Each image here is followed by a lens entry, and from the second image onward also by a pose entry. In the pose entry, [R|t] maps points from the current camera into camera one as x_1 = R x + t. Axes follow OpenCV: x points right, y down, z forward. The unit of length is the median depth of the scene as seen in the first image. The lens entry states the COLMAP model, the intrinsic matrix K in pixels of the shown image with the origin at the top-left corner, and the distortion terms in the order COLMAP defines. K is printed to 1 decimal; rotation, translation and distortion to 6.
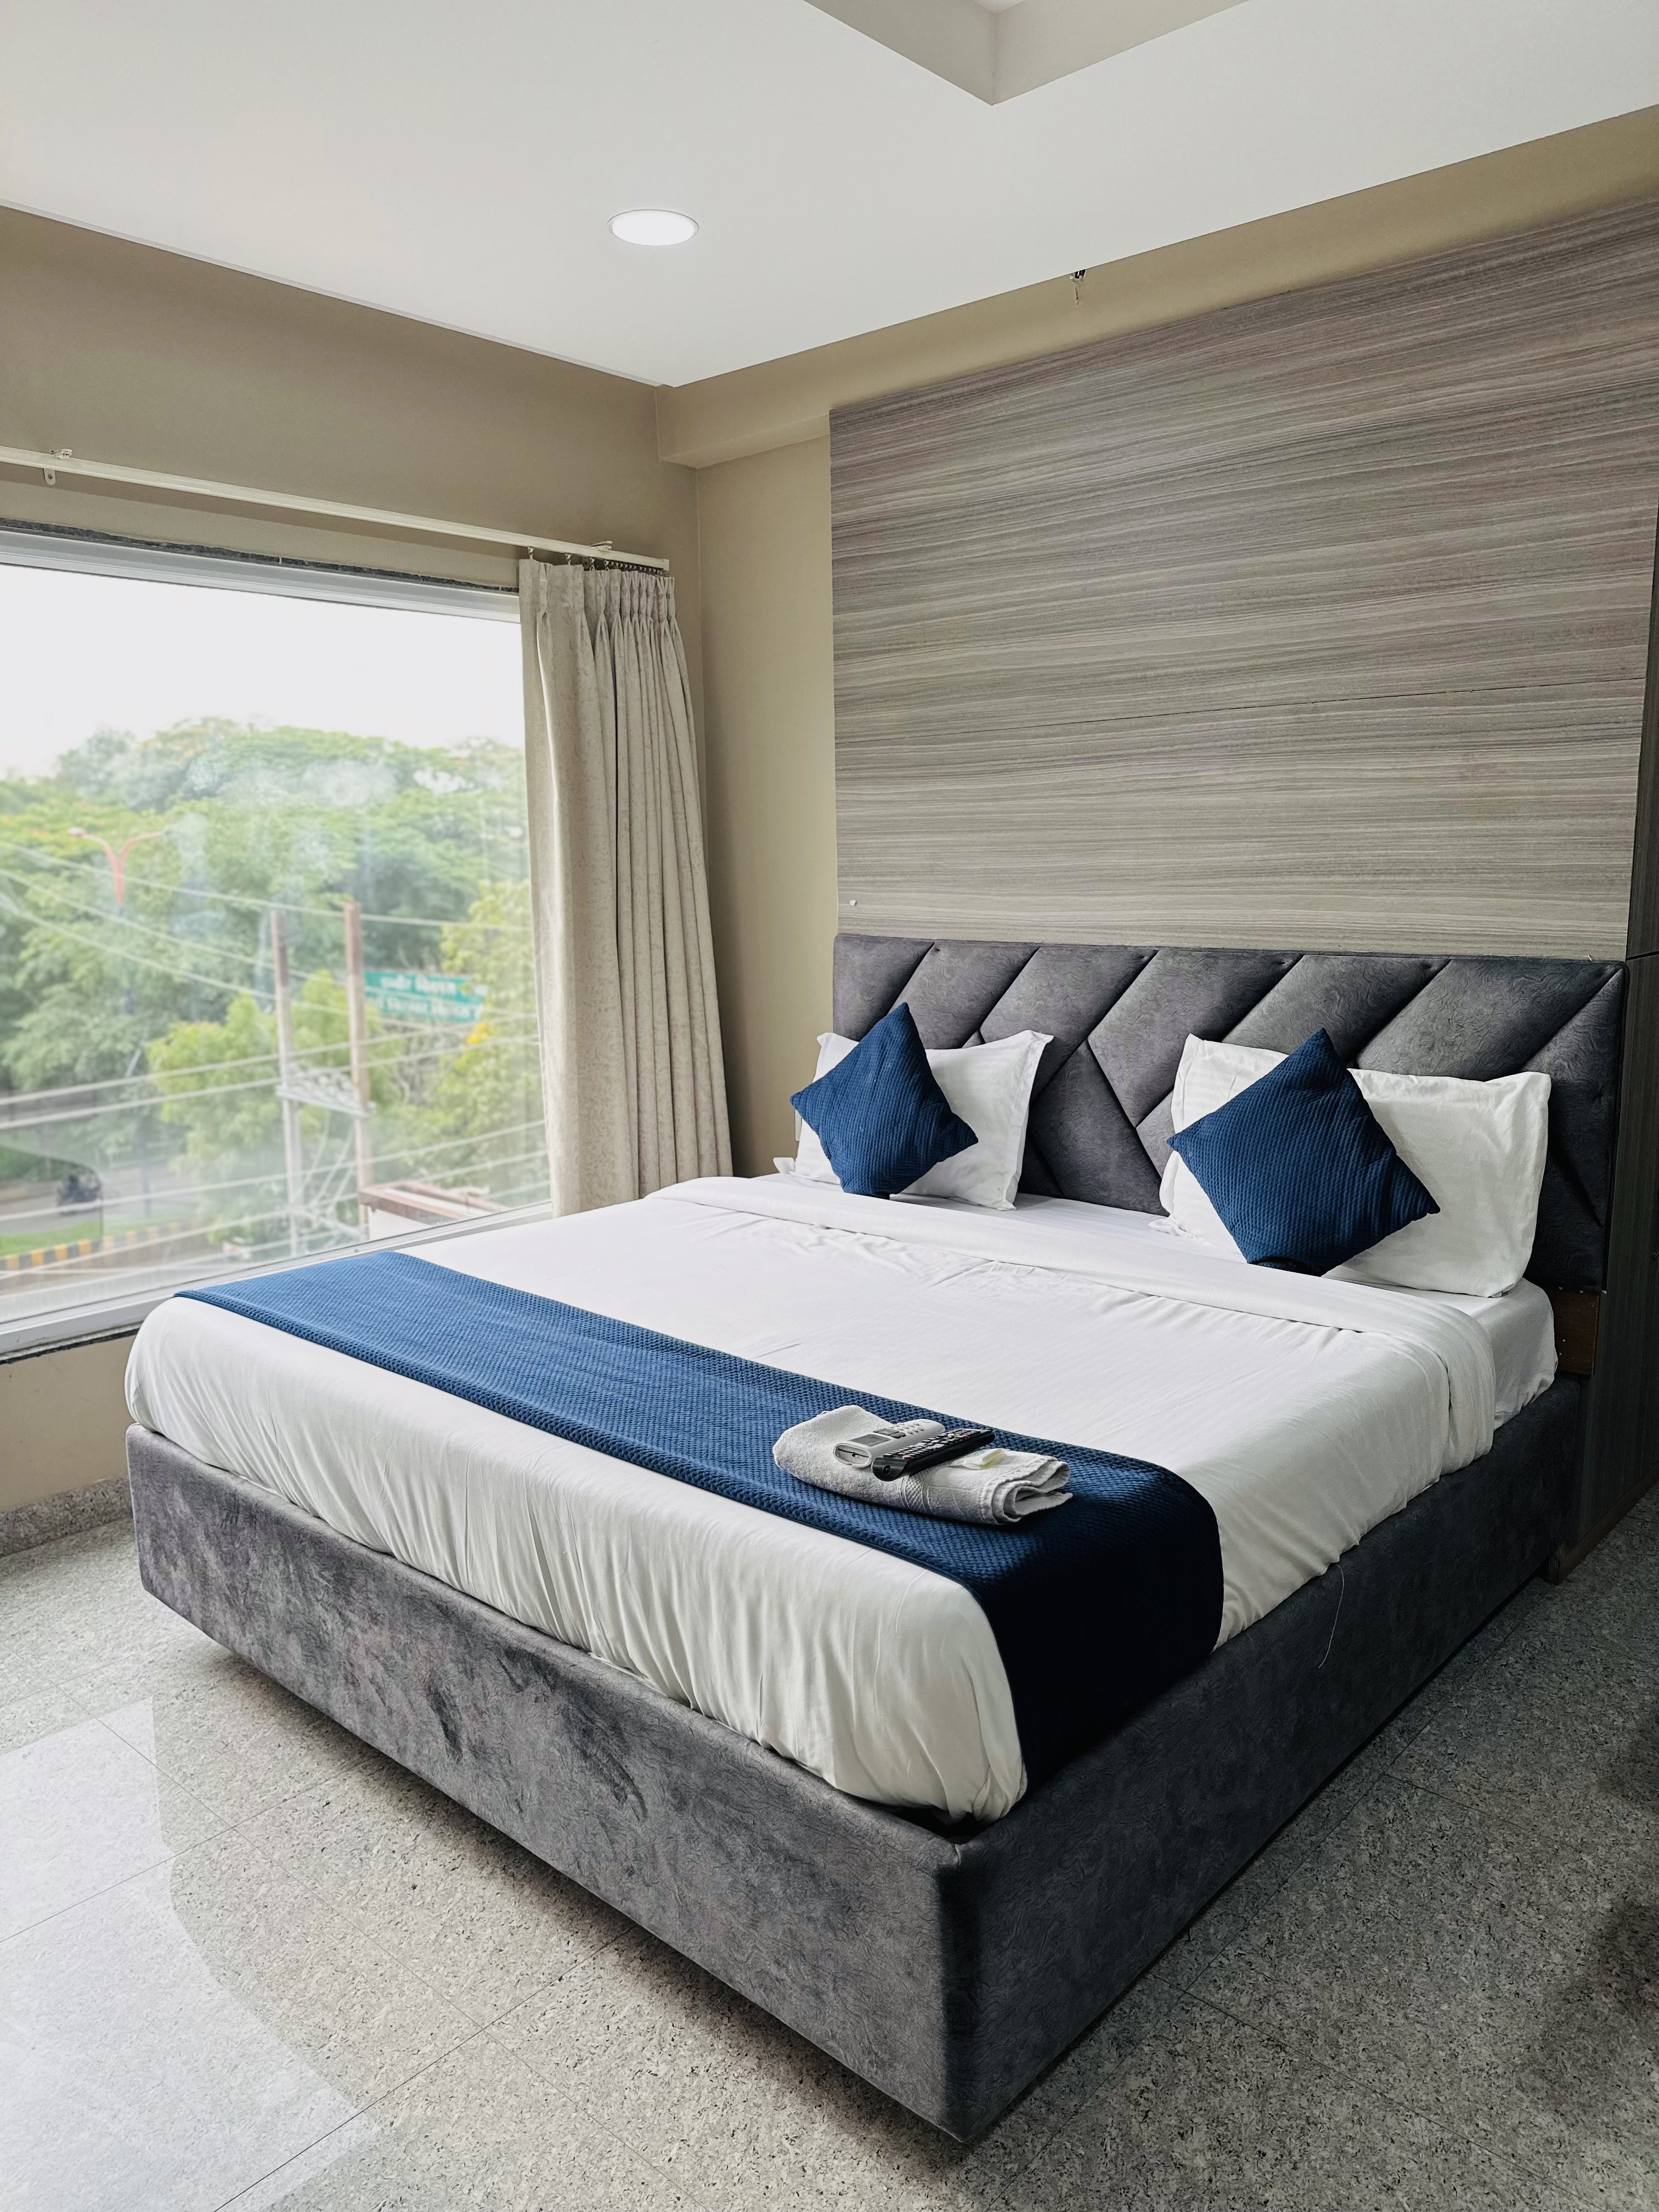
lens RADIAL K [[1567.3, 0, 827.8], [0, 1567.3, 1115.7], [0, 0, 1]] dist [0.023738, -0.026375]
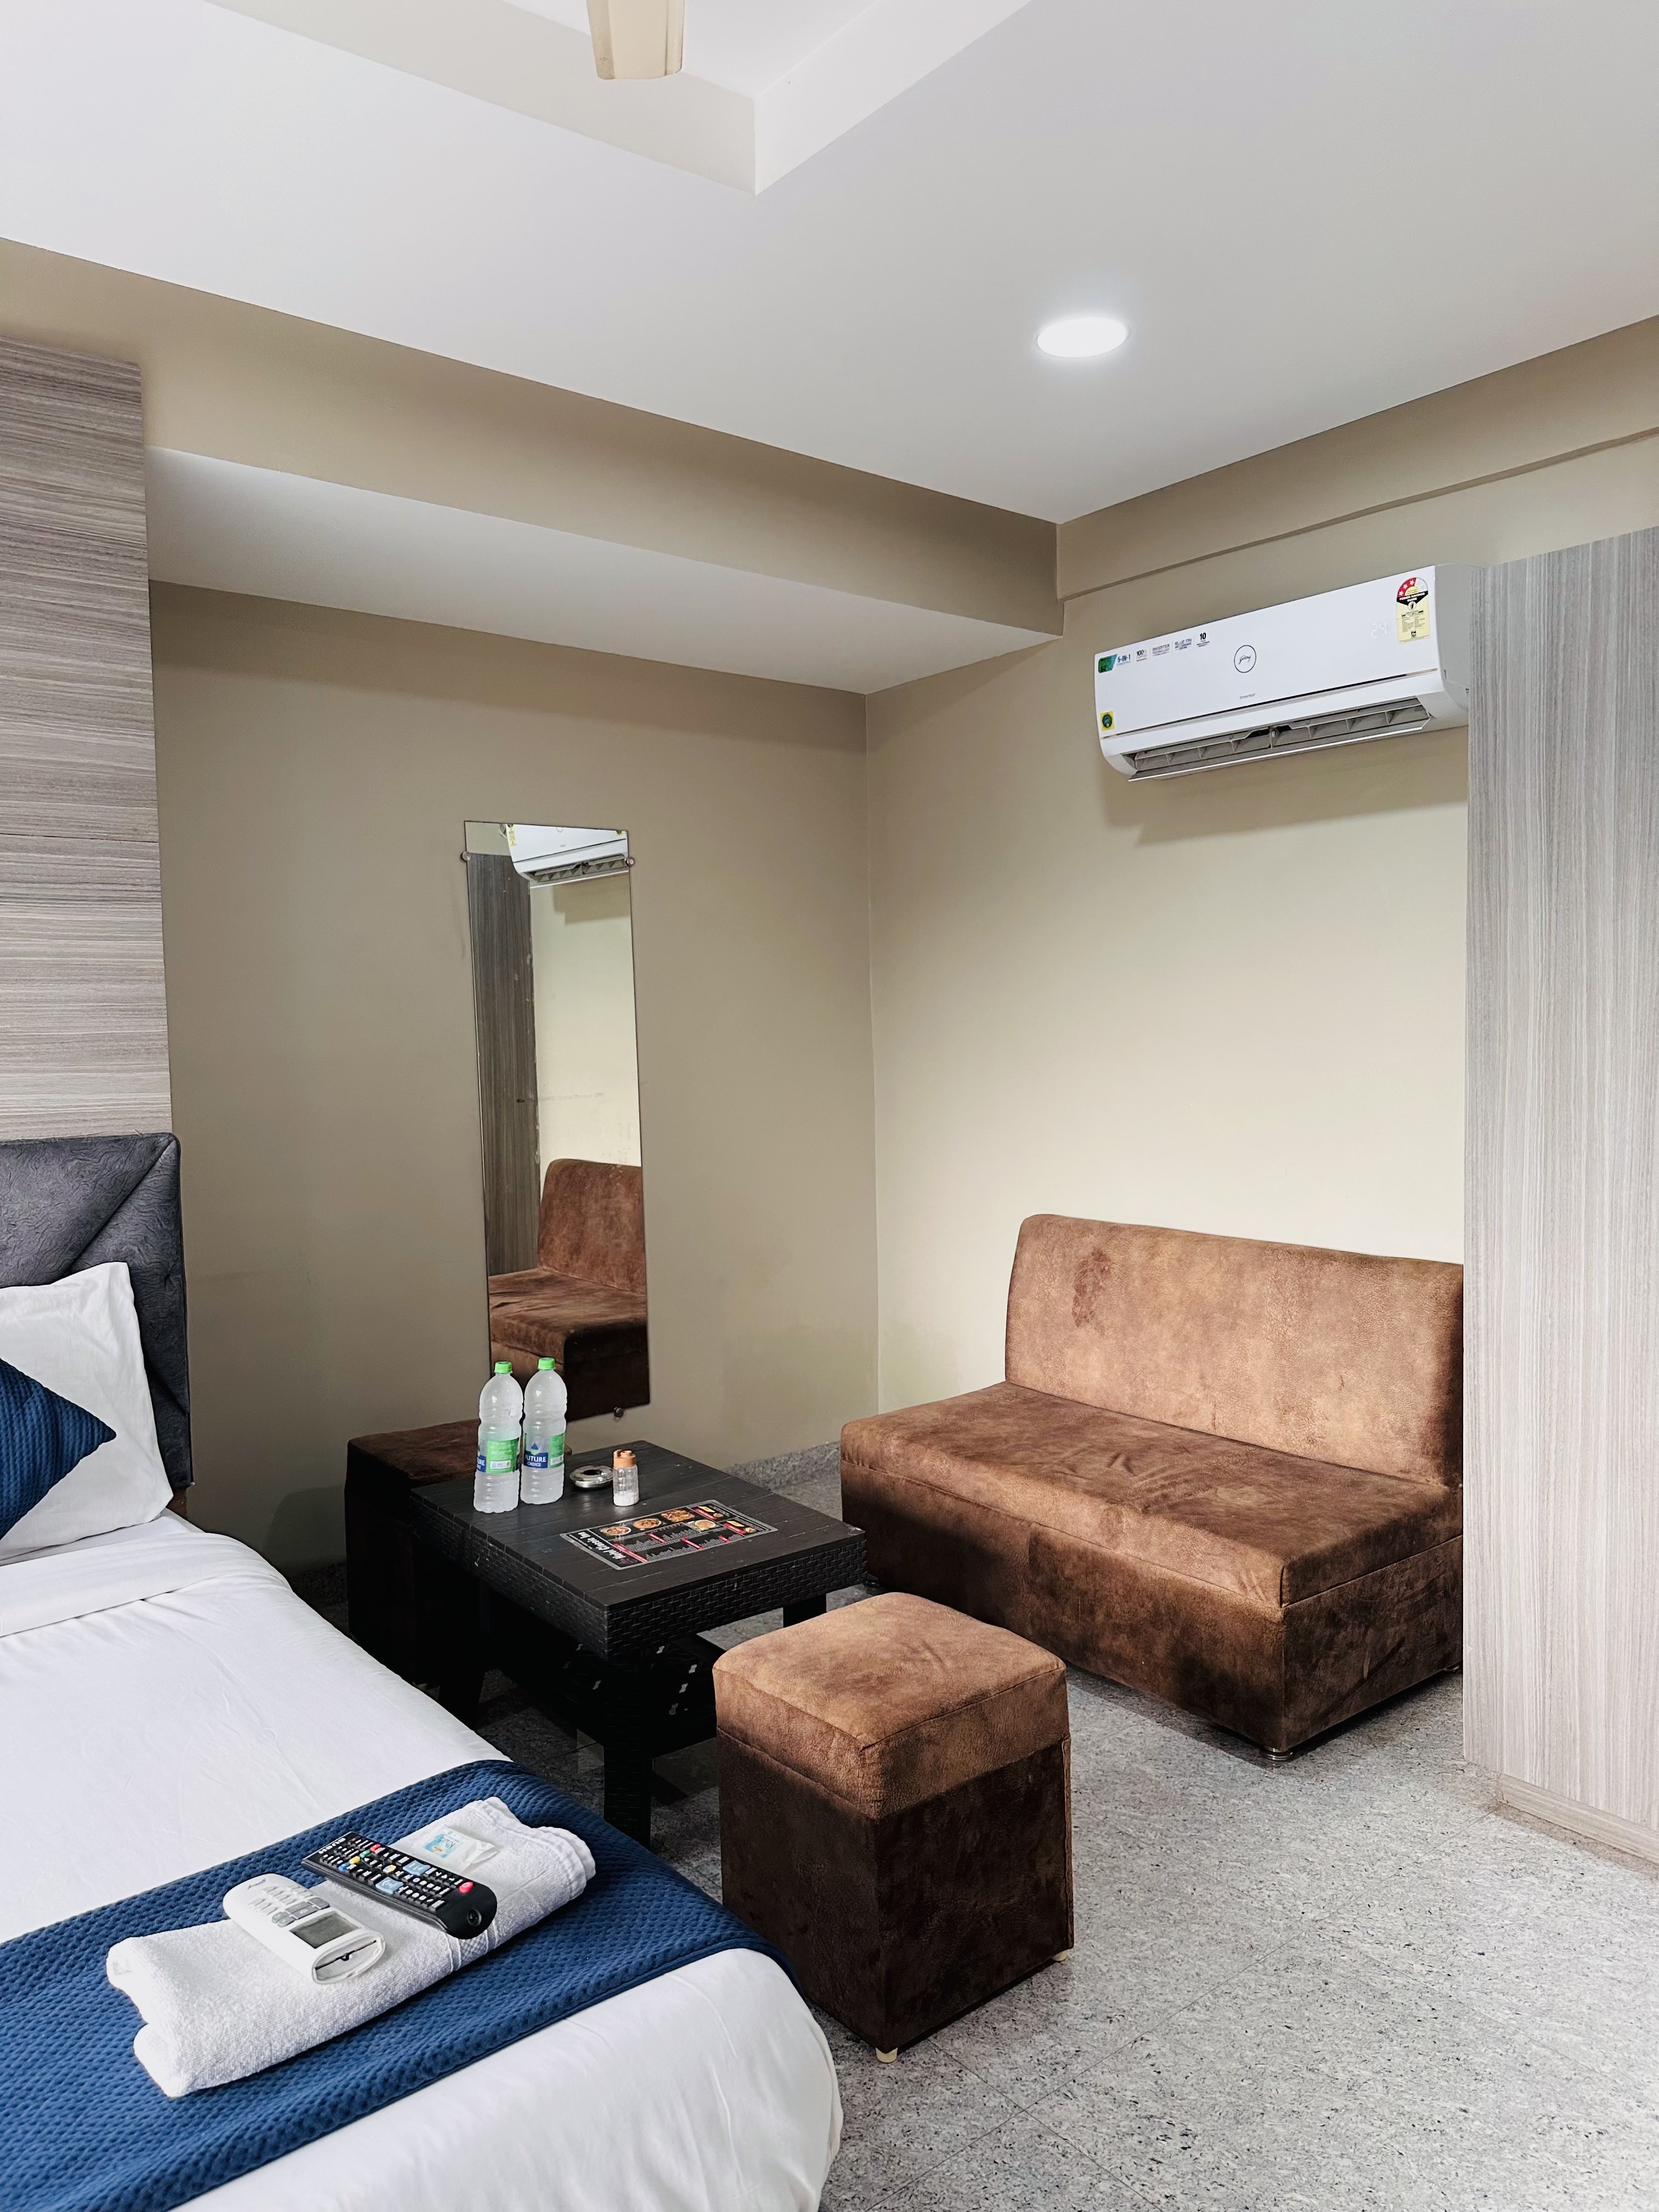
lens RADIAL K [[1567.3, 0, 827.8], [0, 1567.3, 1115.7], [0, 0, 1]] dist [0.023738, -0.026375]
pose [[0.164274, -0.052668, 0.985008, -0.358868], [0.181048, 0.983220, 0.022378, -0.056086], [-0.969658, 0.174657, 0.171053, 0.438942]]
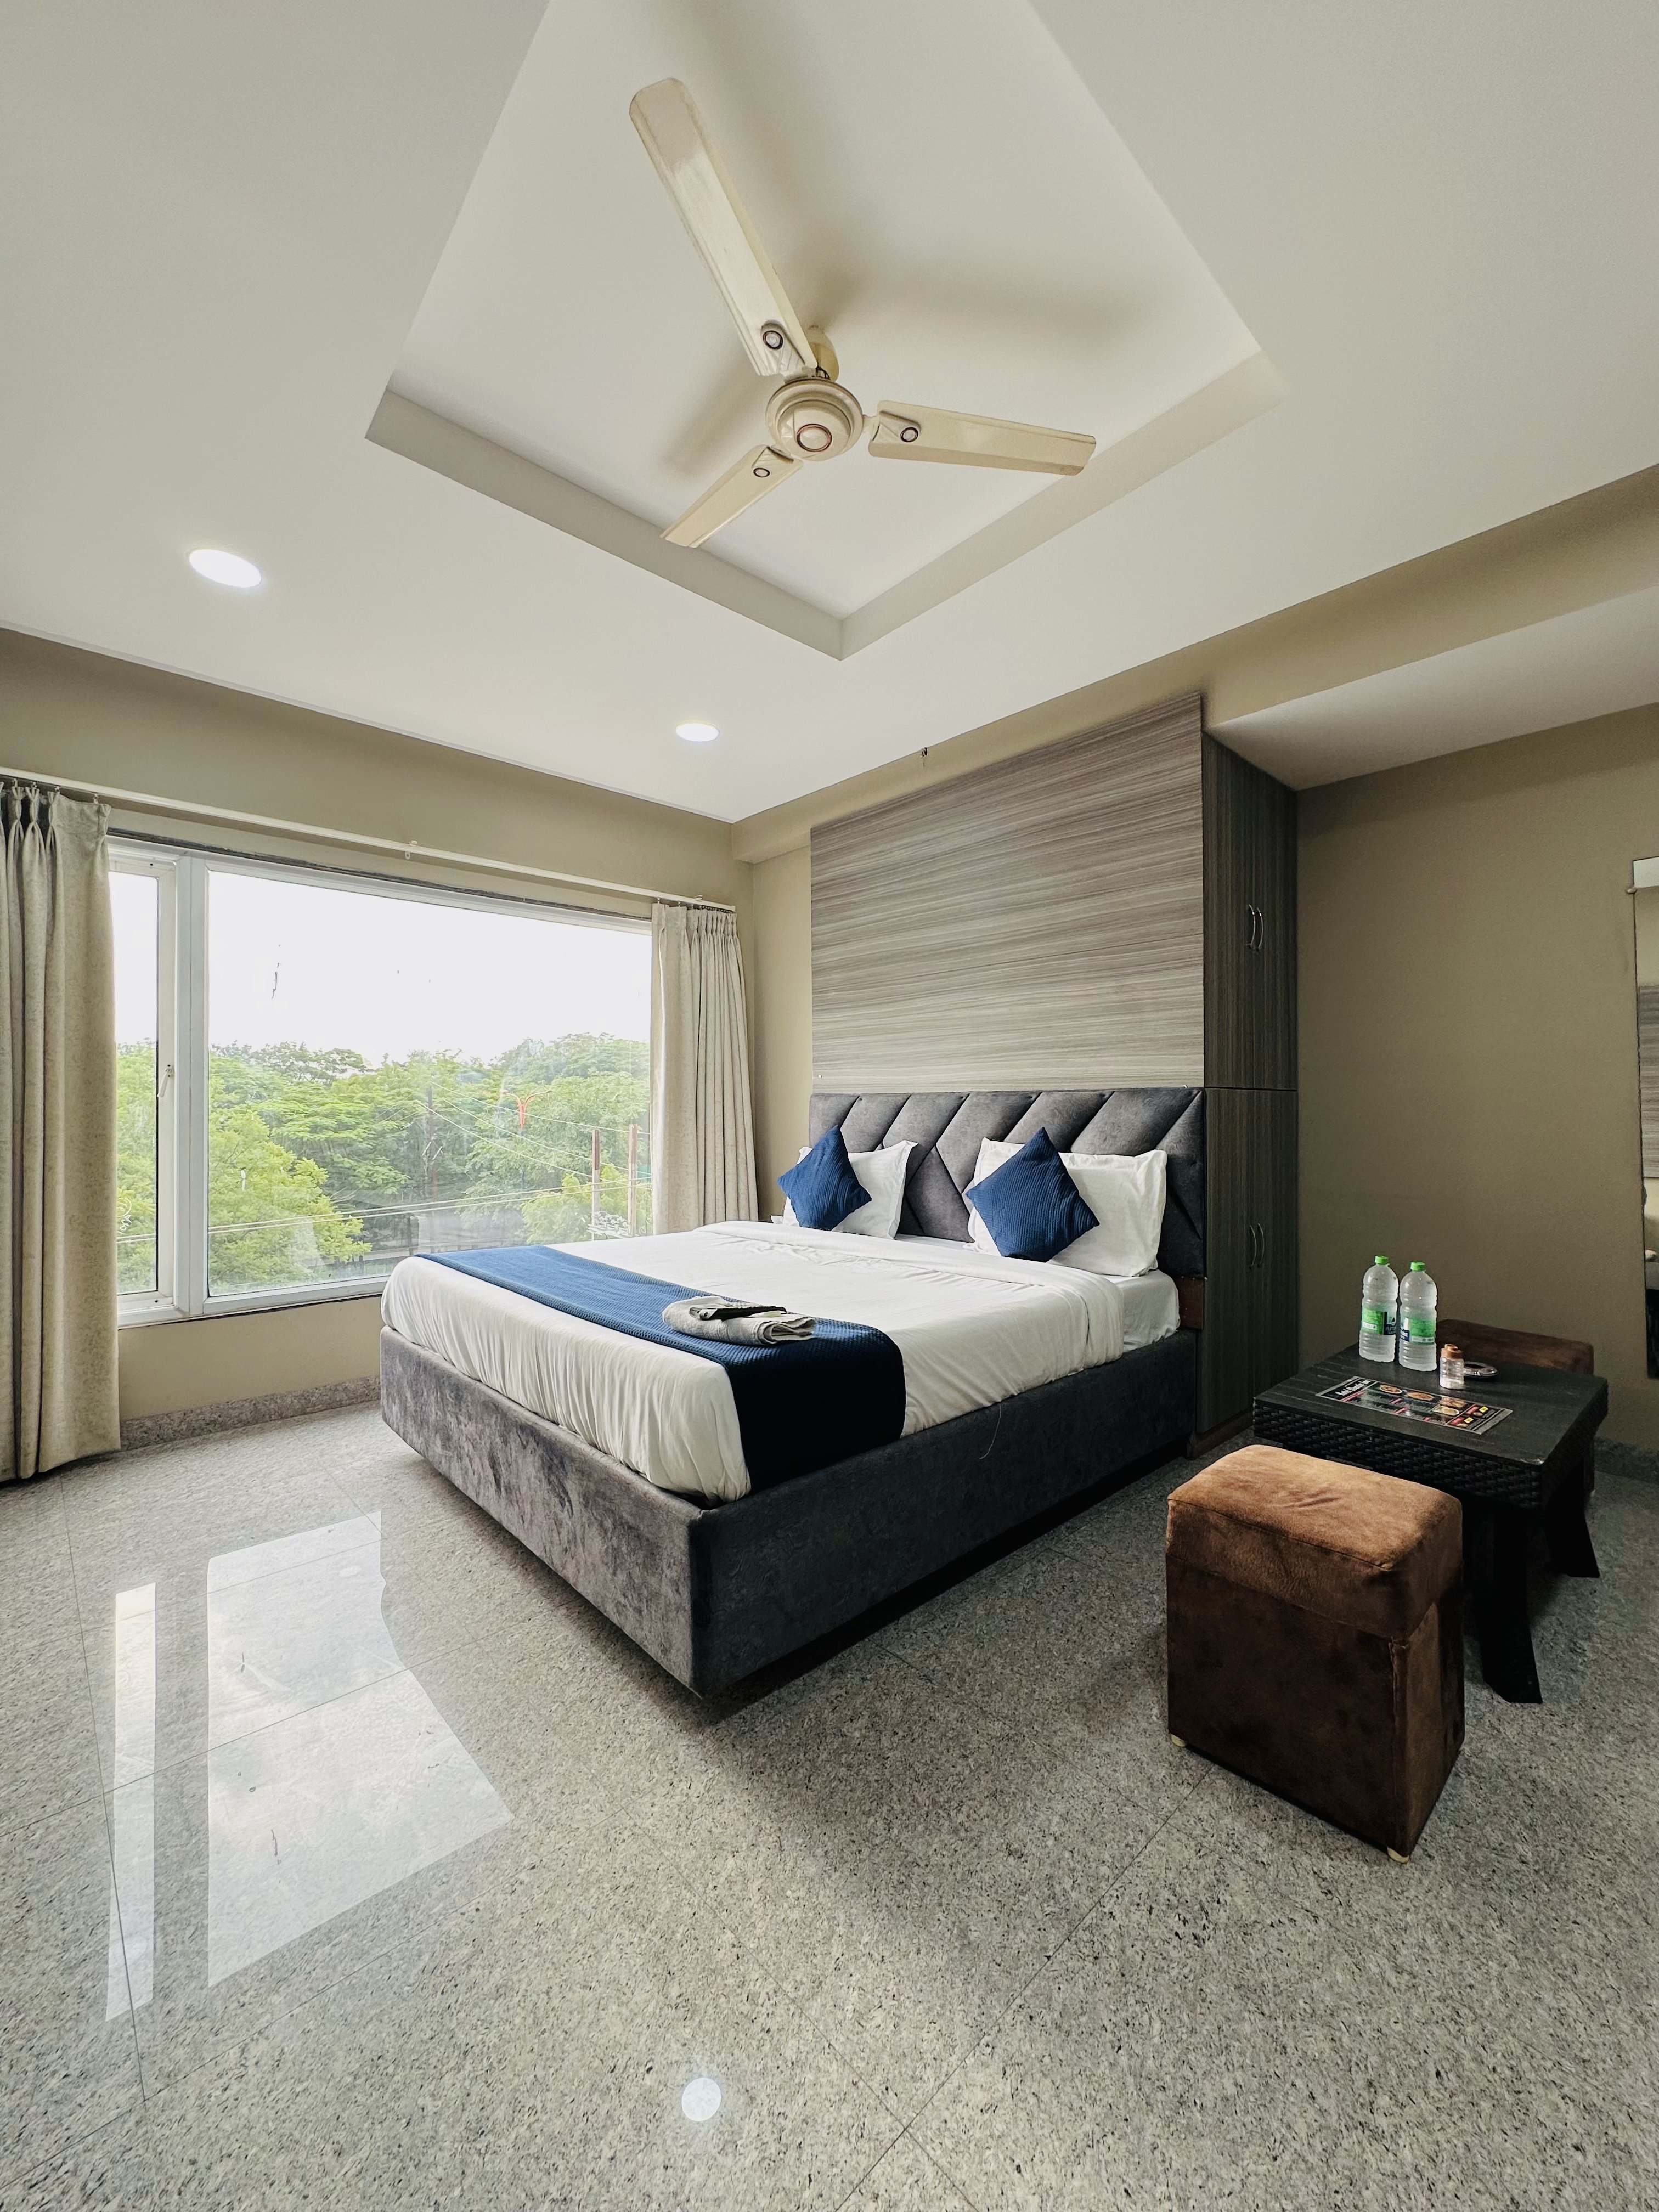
lens RADIAL K [[884.7, 0, 829.5], [0, 884.7, 1106.0], [0, 0, 1]] dist [-0.001272, 0.000100]
pose [[0.995382, 0.009169, -0.095555, 0.175490], [-0.025414, 0.985081, -0.170205, 0.102371], [0.092569, 0.171847, 0.980765, -0.020310]]
